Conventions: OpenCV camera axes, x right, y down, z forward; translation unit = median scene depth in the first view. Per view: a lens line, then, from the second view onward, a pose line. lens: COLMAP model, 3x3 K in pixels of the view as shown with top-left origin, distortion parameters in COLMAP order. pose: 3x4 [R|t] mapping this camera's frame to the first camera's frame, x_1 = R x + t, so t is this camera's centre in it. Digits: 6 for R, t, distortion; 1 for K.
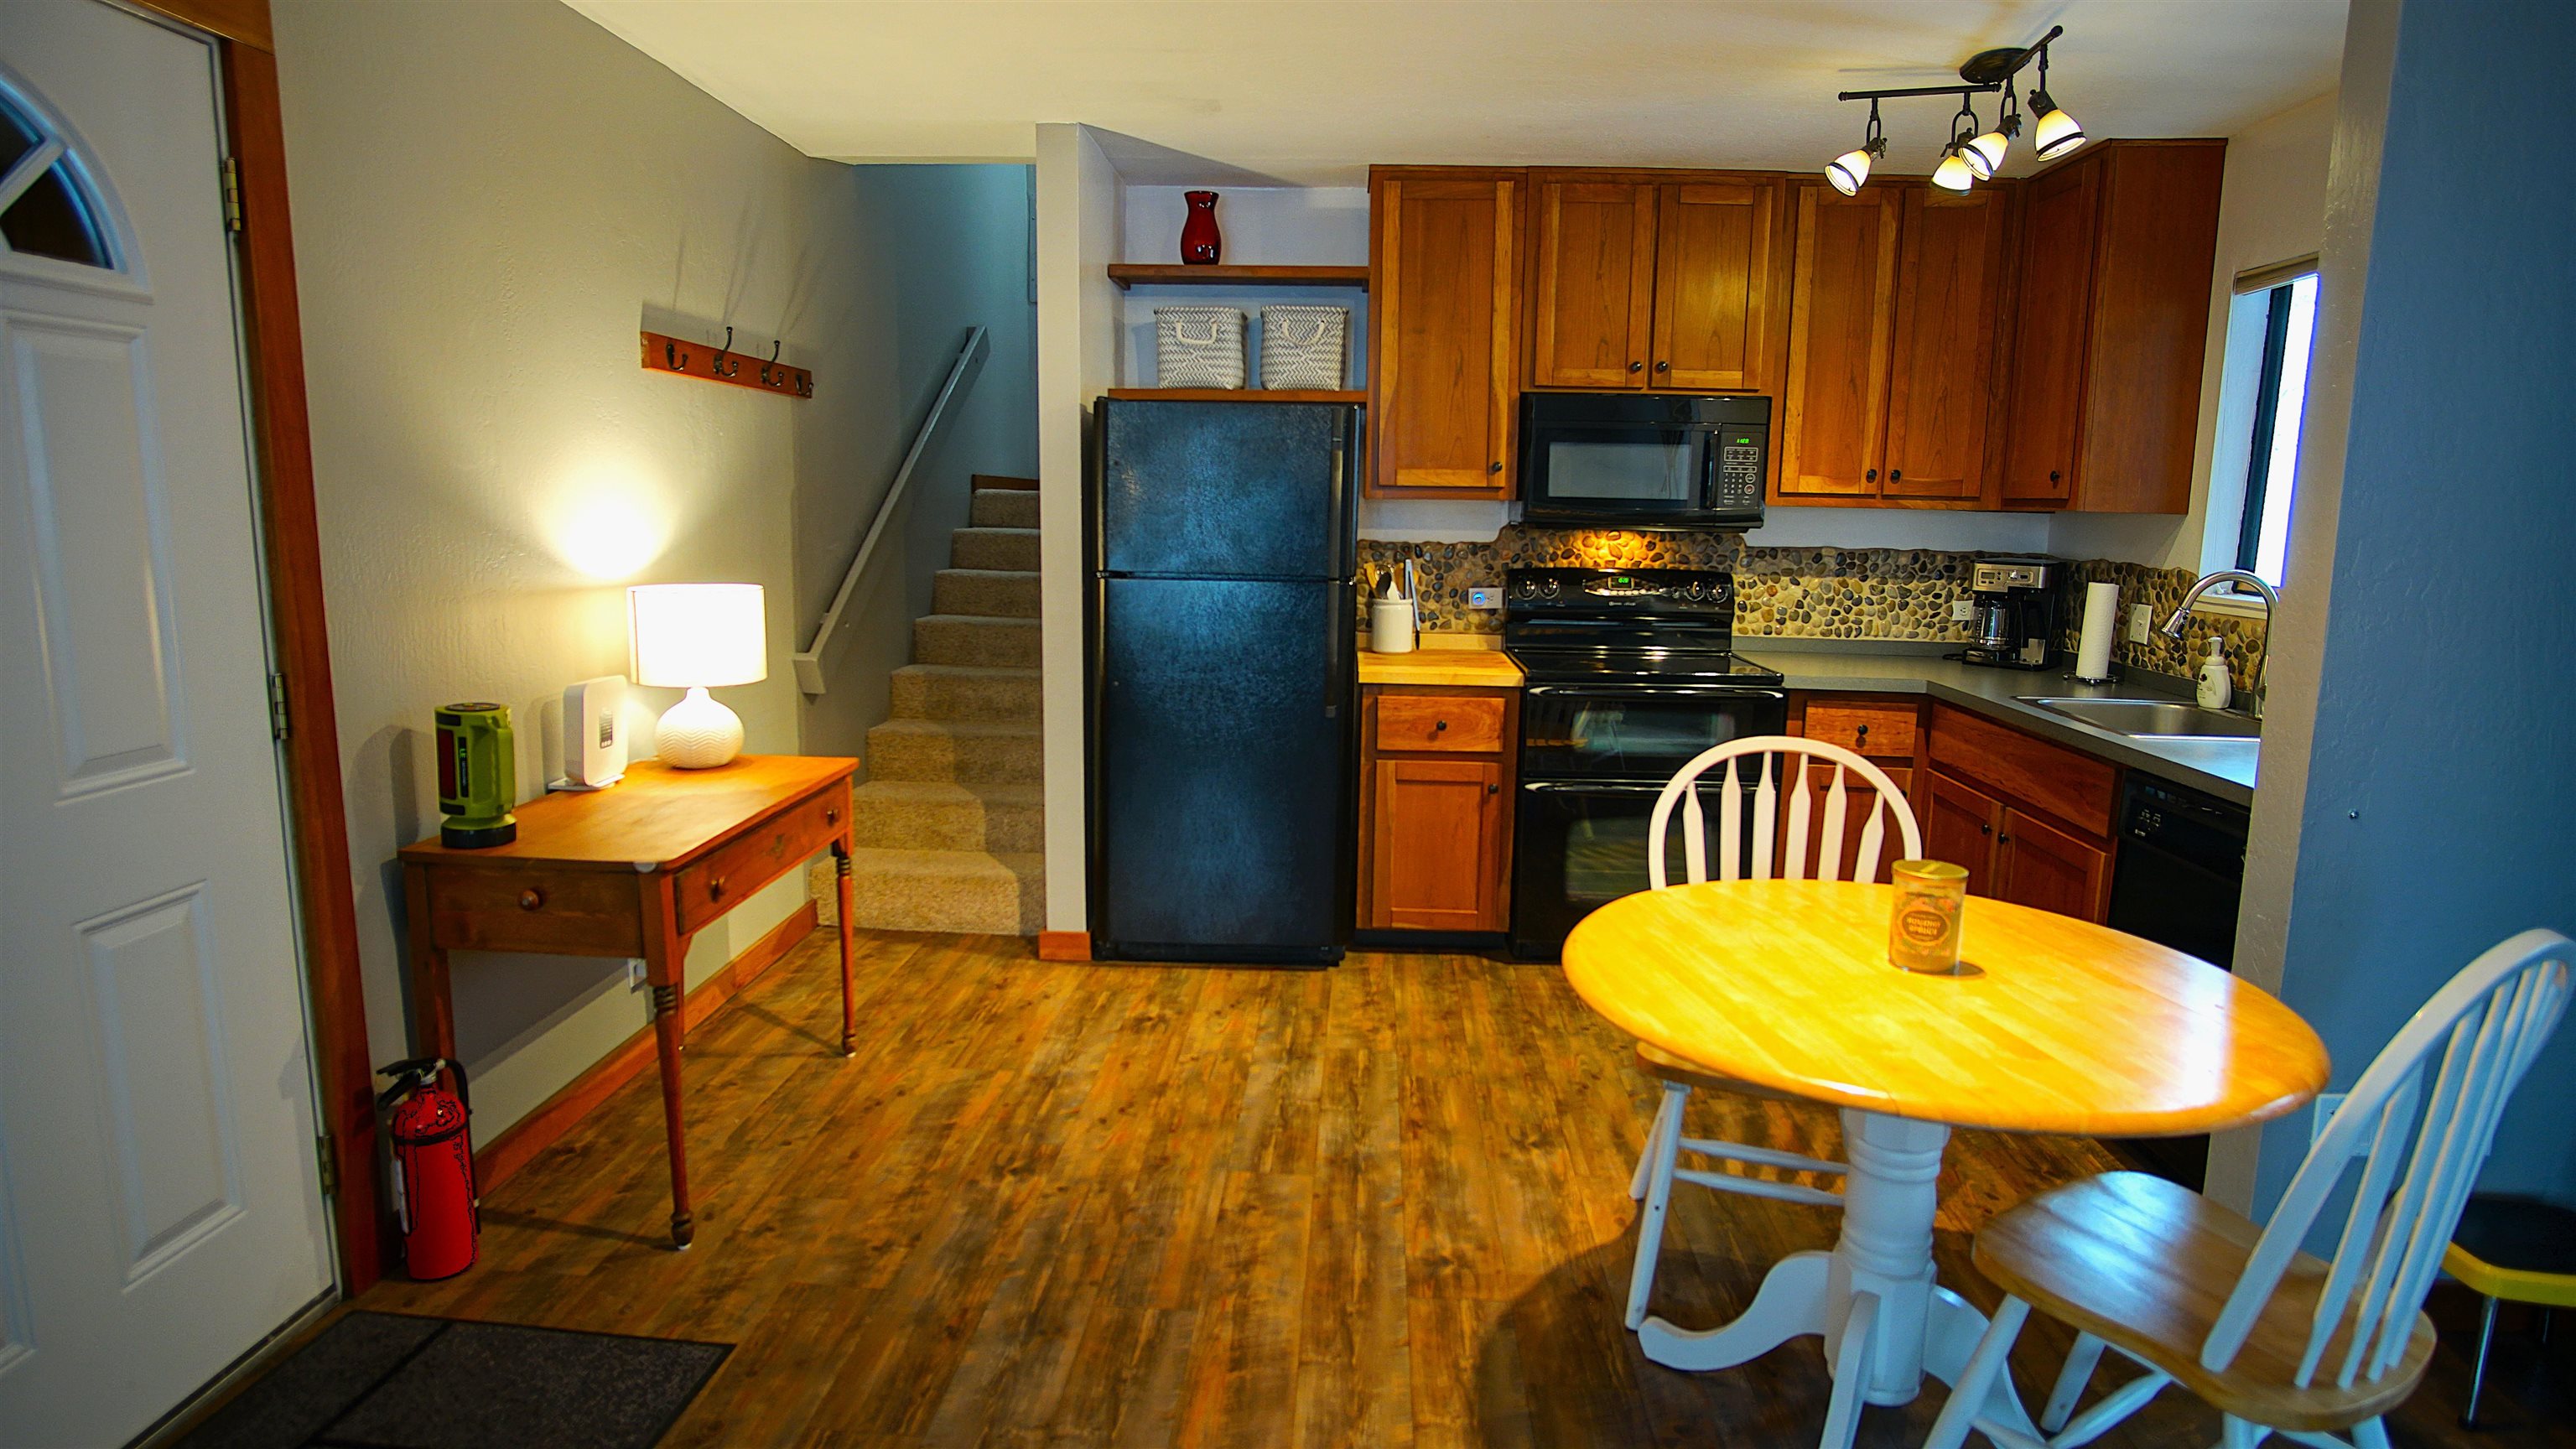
lens RADIAL K [[1369.0, 0, 1297.8], [0, 1369.0, 714.2], [0, 0, 1]] dist [-0.036151, 0.010435]
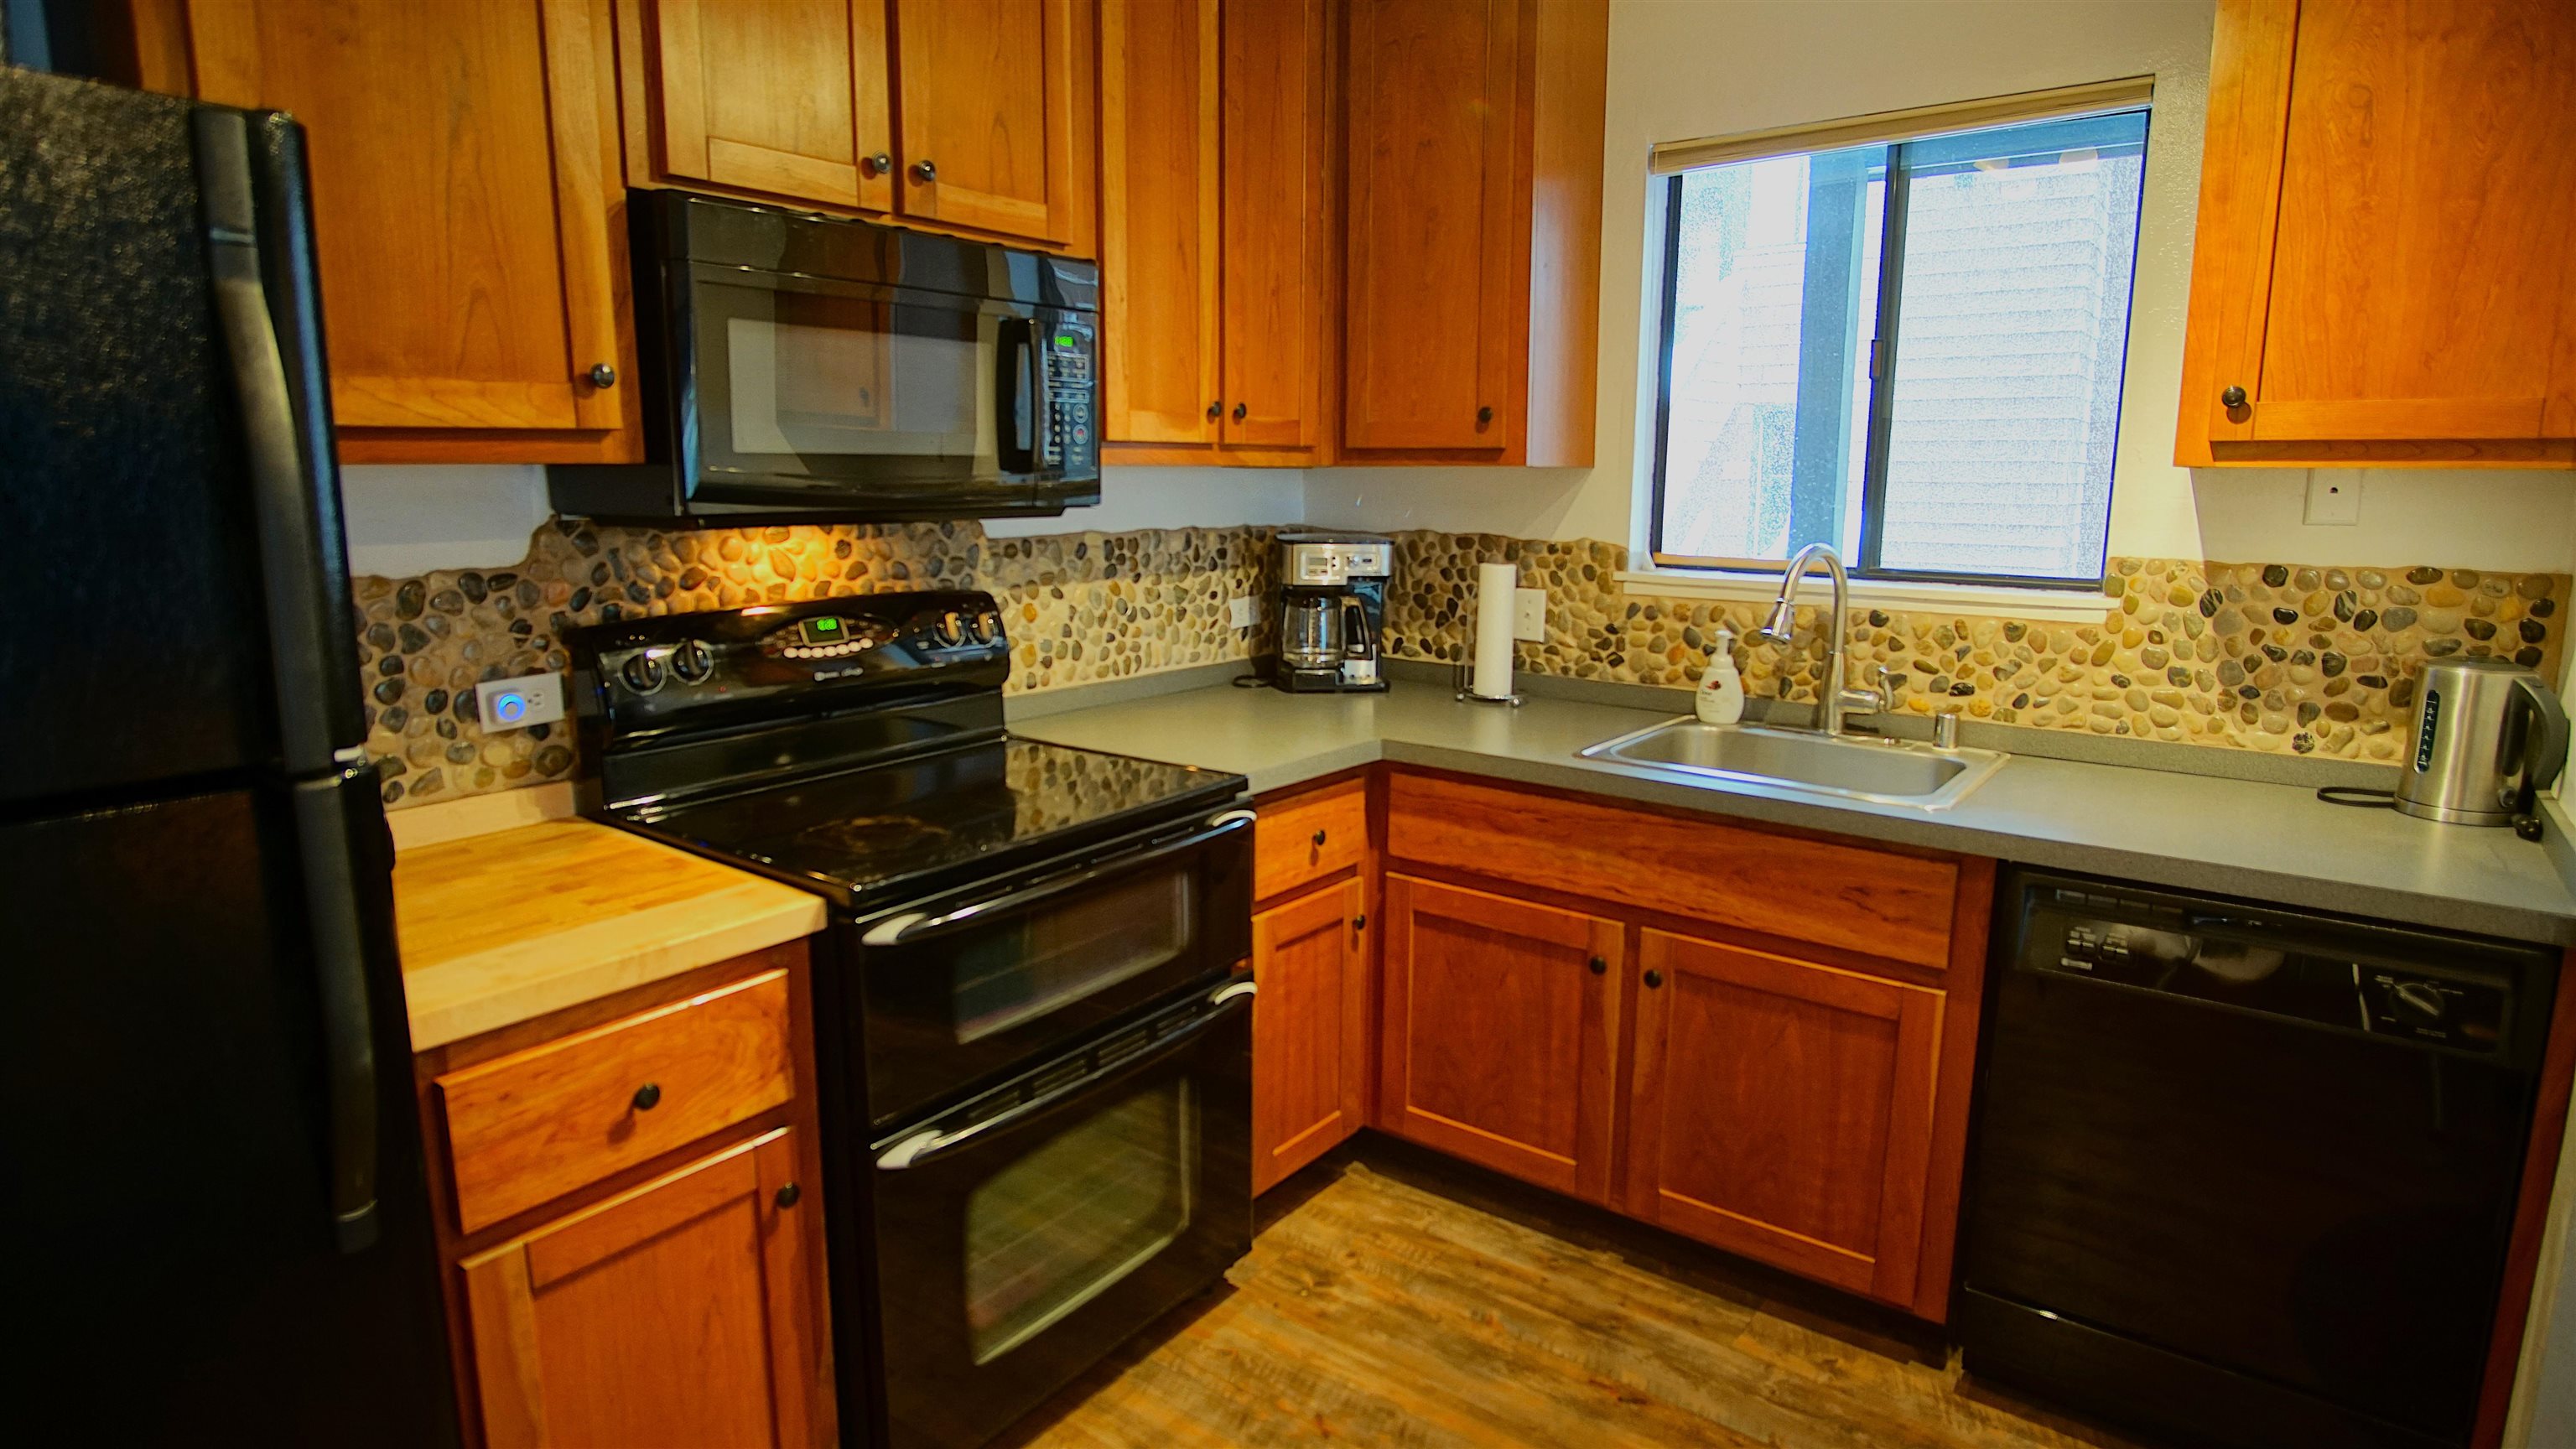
lens RADIAL K [[1369.0, 0, 1289.2], [0, 1369.0, 715.0], [0, 0, 1]] dist [-0.036151, 0.010435]
pose [[0.566550, -0.160789, 0.808188, -0.071049], [0.132812, 0.985773, 0.103016, -0.104271], [-0.813254, 0.048974, 0.579845, 0.648334]]
